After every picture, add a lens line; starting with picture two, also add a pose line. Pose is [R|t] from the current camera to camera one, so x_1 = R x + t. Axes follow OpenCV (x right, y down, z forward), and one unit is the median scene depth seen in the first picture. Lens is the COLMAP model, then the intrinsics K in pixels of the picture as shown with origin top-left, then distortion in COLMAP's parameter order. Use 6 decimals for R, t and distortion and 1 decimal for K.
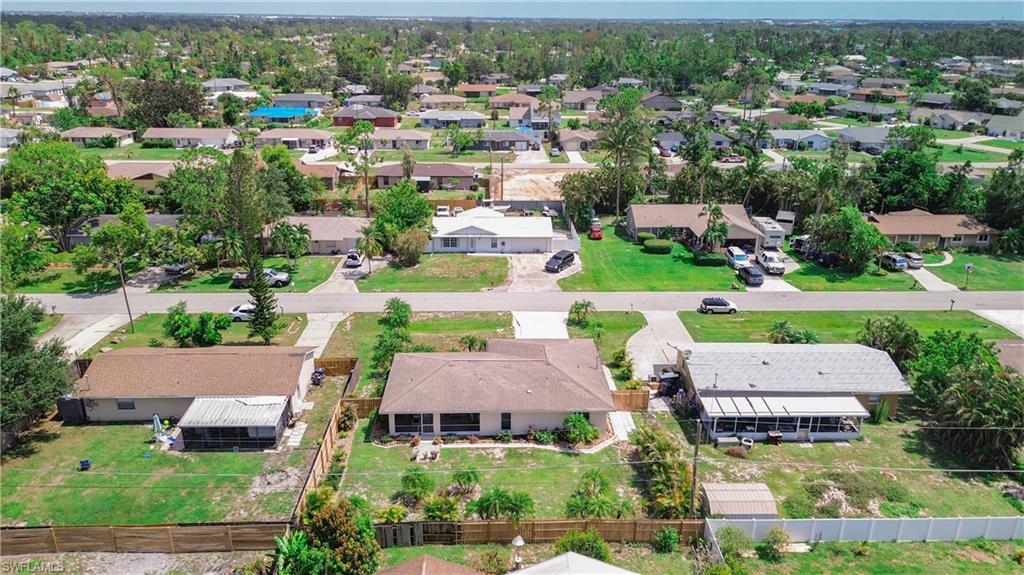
lens RADIAL K [[727.9, 0, 510.7], [0, 727.9, 287.3], [0, 0, 1]] dist [0.073408, -0.088174]
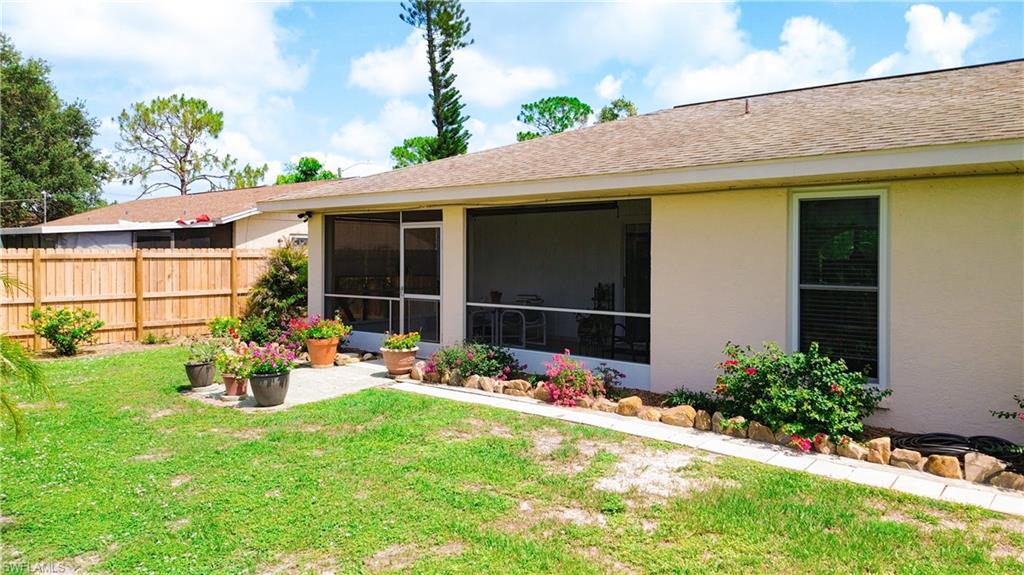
lens RADIAL K [[727.9, 0, 510.7], [0, 727.9, 287.3], [0, 0, 1]] dist [0.073408, -0.088174]
pose [[0.728443, 0.025565, -0.684629, 0.023422], [-0.232955, 0.949003, -0.212427, 0.134319], [0.644284, 0.314229, 0.697250, 0.530970]]
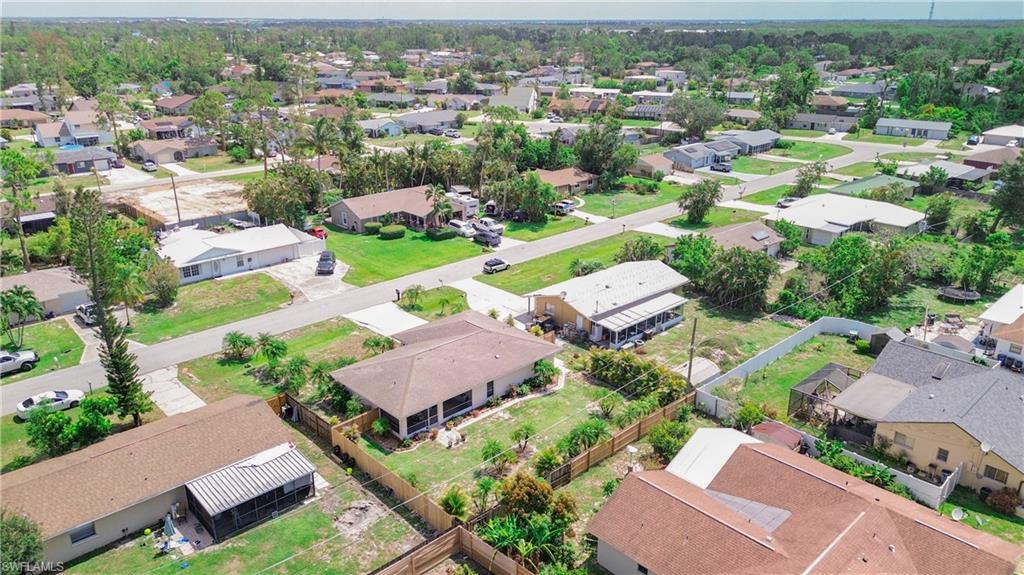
lens RADIAL K [[727.9, 0, 510.7], [0, 727.9, 287.3], [0, 0, 1]] dist [0.073408, -0.088174]
pose [[0.747393, -0.235634, 0.621192, -0.378884], [0.235046, 0.968304, 0.084505, -0.029277], [-0.621415, 0.082850, 0.779089, 0.071394]]
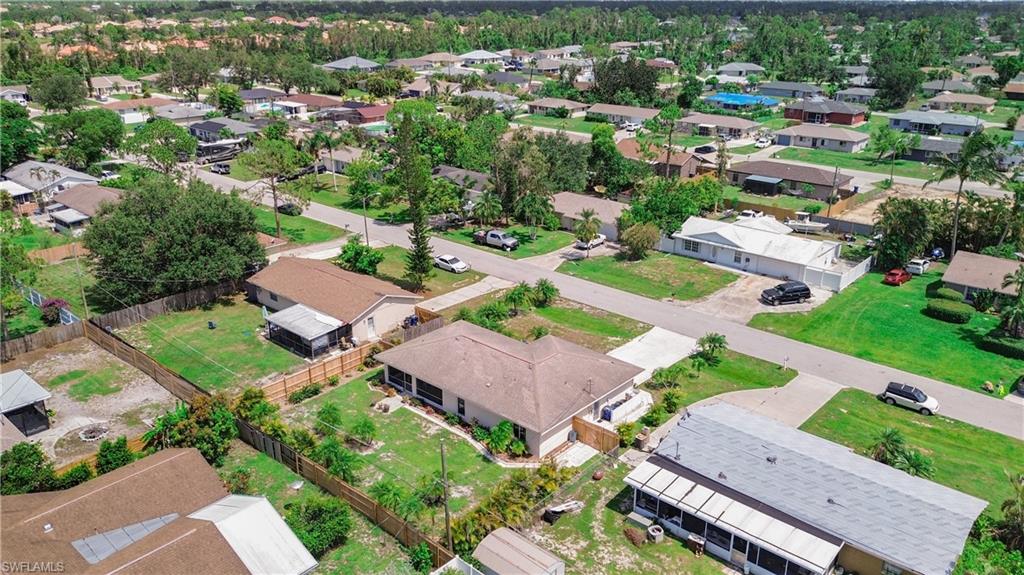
lens RADIAL K [[768.9, 0, 512.0], [0, 768.9, 287.5], [0, 0, 1]] dist [0.085686, -0.108112]
pose [[0.730538, 0.238218, -0.639973, 0.405439], [-0.237773, 0.967269, 0.088627, -0.047388], [0.640139, 0.087423, 0.763269, 0.144360]]
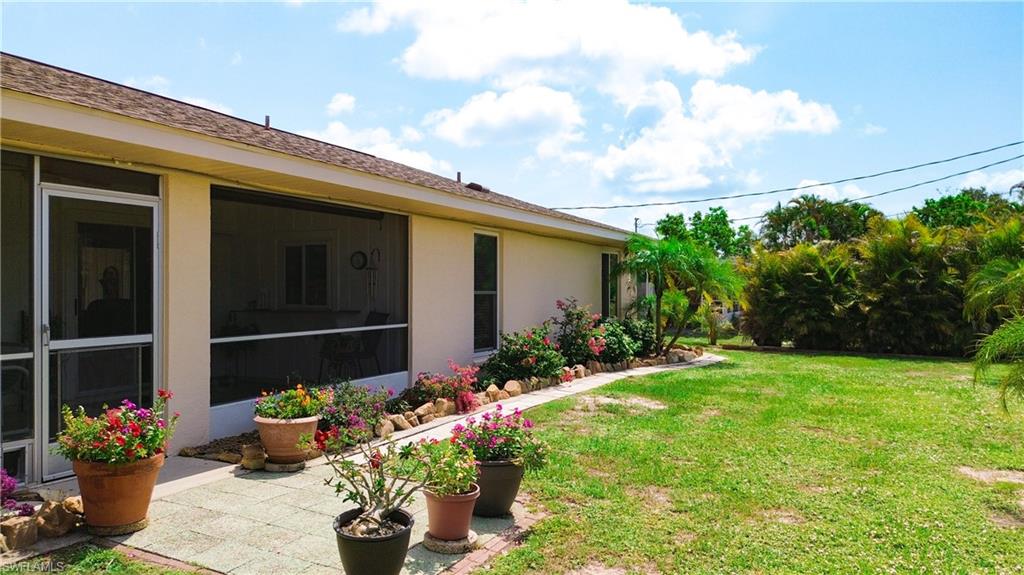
lens RADIAL K [[727.9, 0, 510.7], [0, 727.9, 287.3], [0, 0, 1]] dist [0.073408, -0.088174]
pose [[0.466577, -0.005649, 0.884463, -0.105433], [0.309443, 0.937826, -0.157249, 0.129206], [-0.828584, 0.347060, 0.439316, 0.550673]]
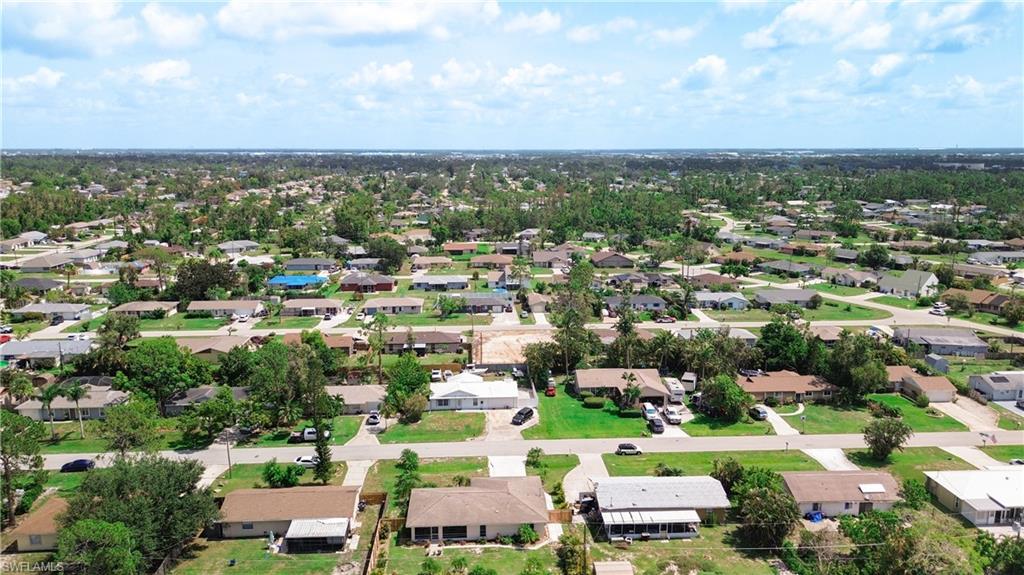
lens RADIAL K [[736.9, 0, 509.8], [0, 736.9, 286.2], [0, 0, 1]] dist [0.073300, -0.090752]
pose [[0.999606, -0.016077, 0.022989, 0.014930], [0.019693, 0.985770, -0.166942, -0.046605], [-0.019978, 0.167329, 0.985699, -0.440758]]
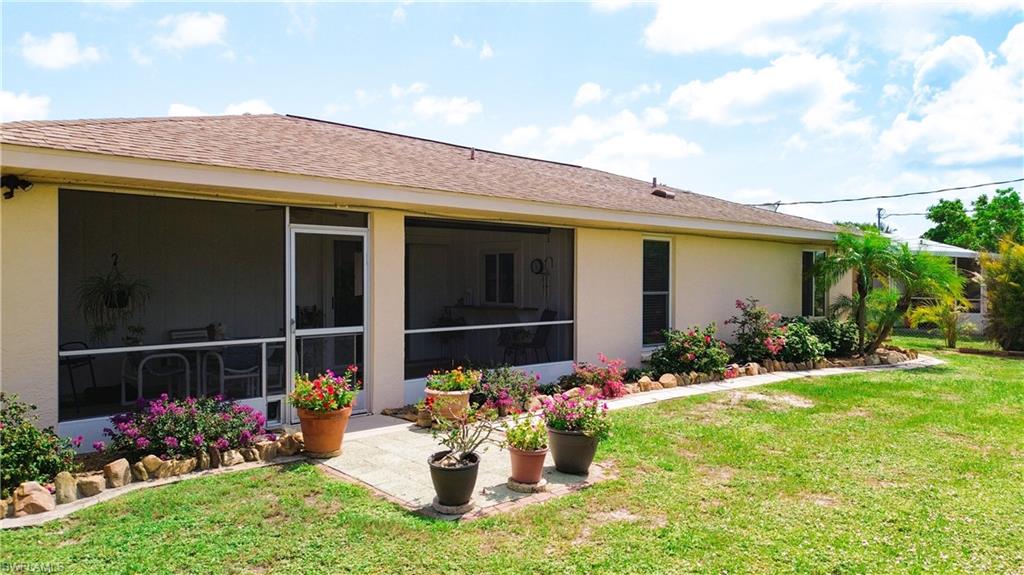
lens RADIAL K [[727.9, 0, 510.7], [0, 727.9, 287.3], [0, 0, 1]] dist [0.073408, -0.088174]
pose [[0.742375, -0.013278, 0.669853, -0.109607], [0.234199, 0.941873, -0.240885, 0.134490], [-0.627718, 0.335705, 0.702333, 0.530708]]
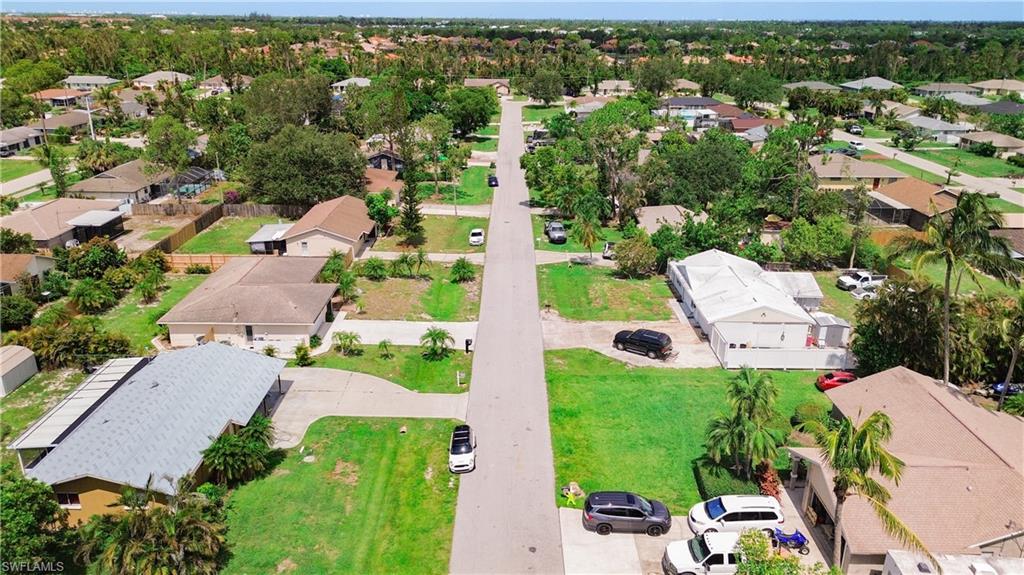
lens RADIAL K [[743.1, 0, 511.3], [0, 743.1, 285.1], [0, 0, 1]] dist [0.084370, -0.106603]
pose [[-0.030645, 0.329389, -0.943697, 0.710620], [-0.356030, 0.878617, 0.318236, -0.260437], [0.933972, 0.345737, 0.090347, 0.825382]]
